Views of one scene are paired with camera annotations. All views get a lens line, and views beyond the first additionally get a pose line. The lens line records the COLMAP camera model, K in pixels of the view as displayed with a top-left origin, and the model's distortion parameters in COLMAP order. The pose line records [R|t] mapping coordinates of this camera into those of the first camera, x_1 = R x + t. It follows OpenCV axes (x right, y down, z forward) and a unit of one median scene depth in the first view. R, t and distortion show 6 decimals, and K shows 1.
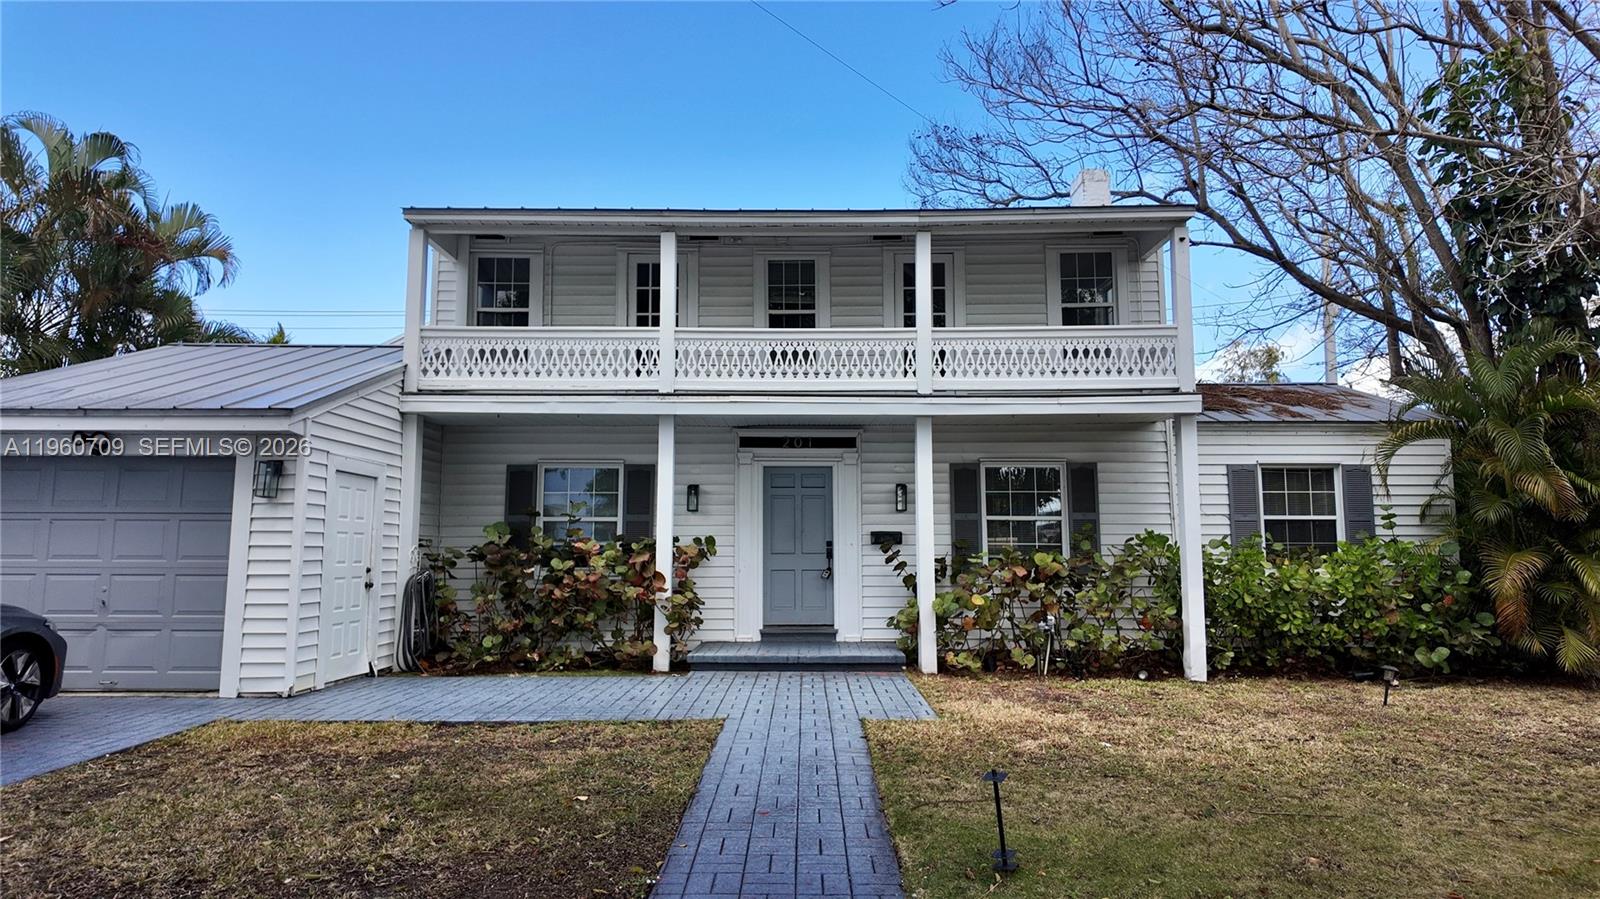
lens RADIAL K [[924.6, 0, 800.0], [0, 924.6, 449.5], [0, 0, 1]] dist [0.028415, -0.001795]
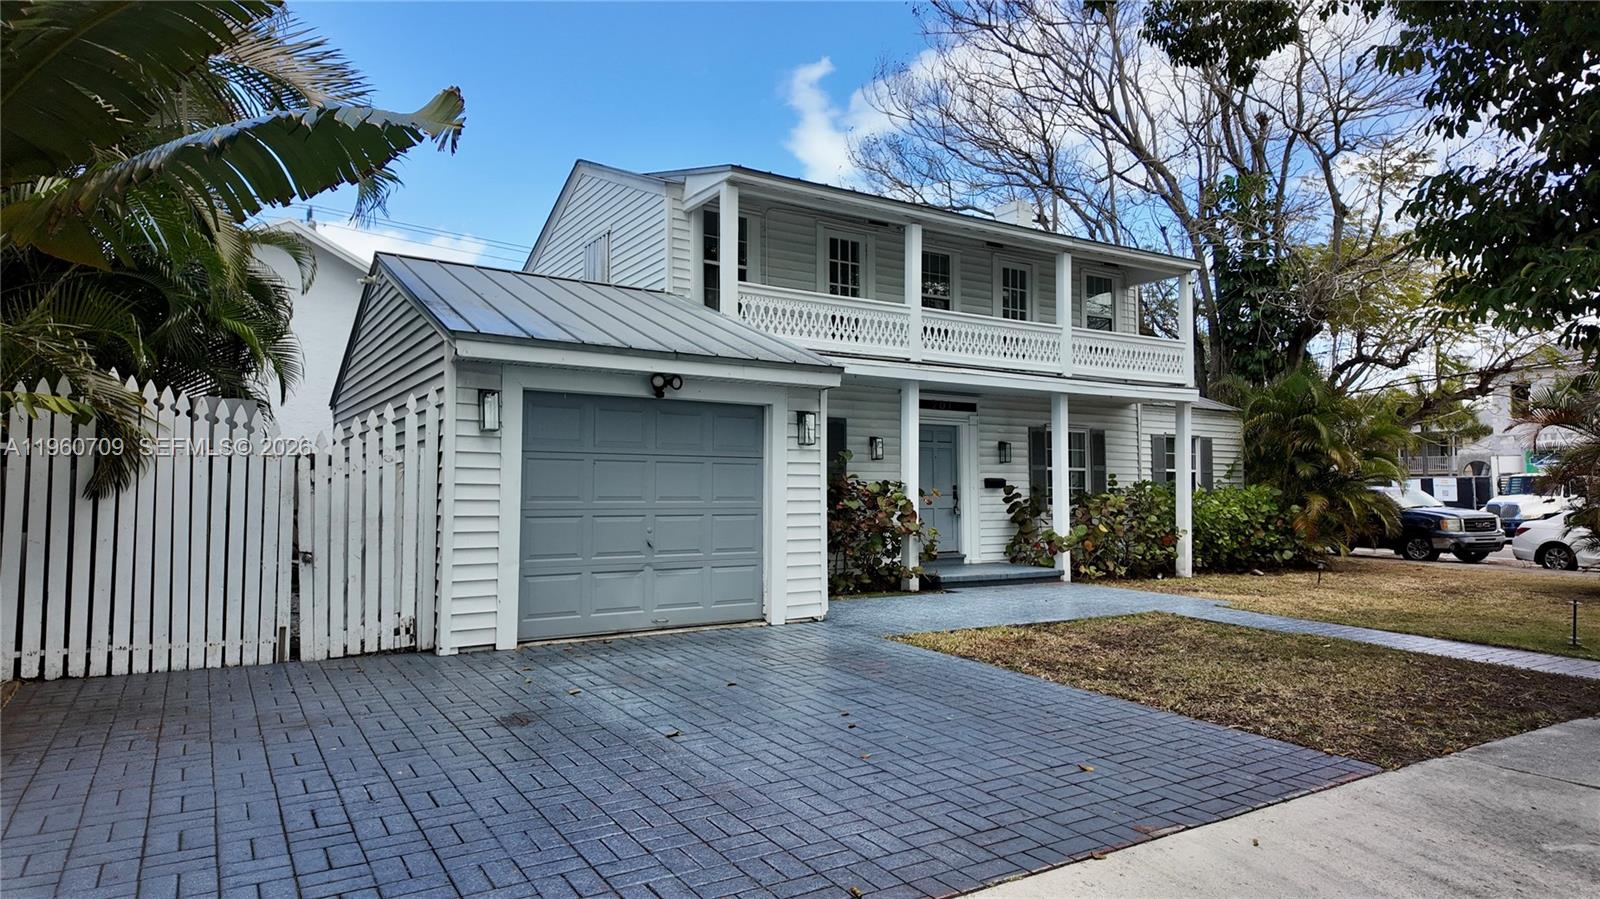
lens RADIAL K [[932.9, 0, 807.3], [0, 932.9, 453.9], [0, 0, 1]] dist [0.029873, -0.000694]
pose [[0.838700, 0.022672, 0.544121, -0.842335], [-0.060783, 0.996787, 0.052157, 0.003138], [-0.541190, -0.076818, 0.837384, 0.053790]]
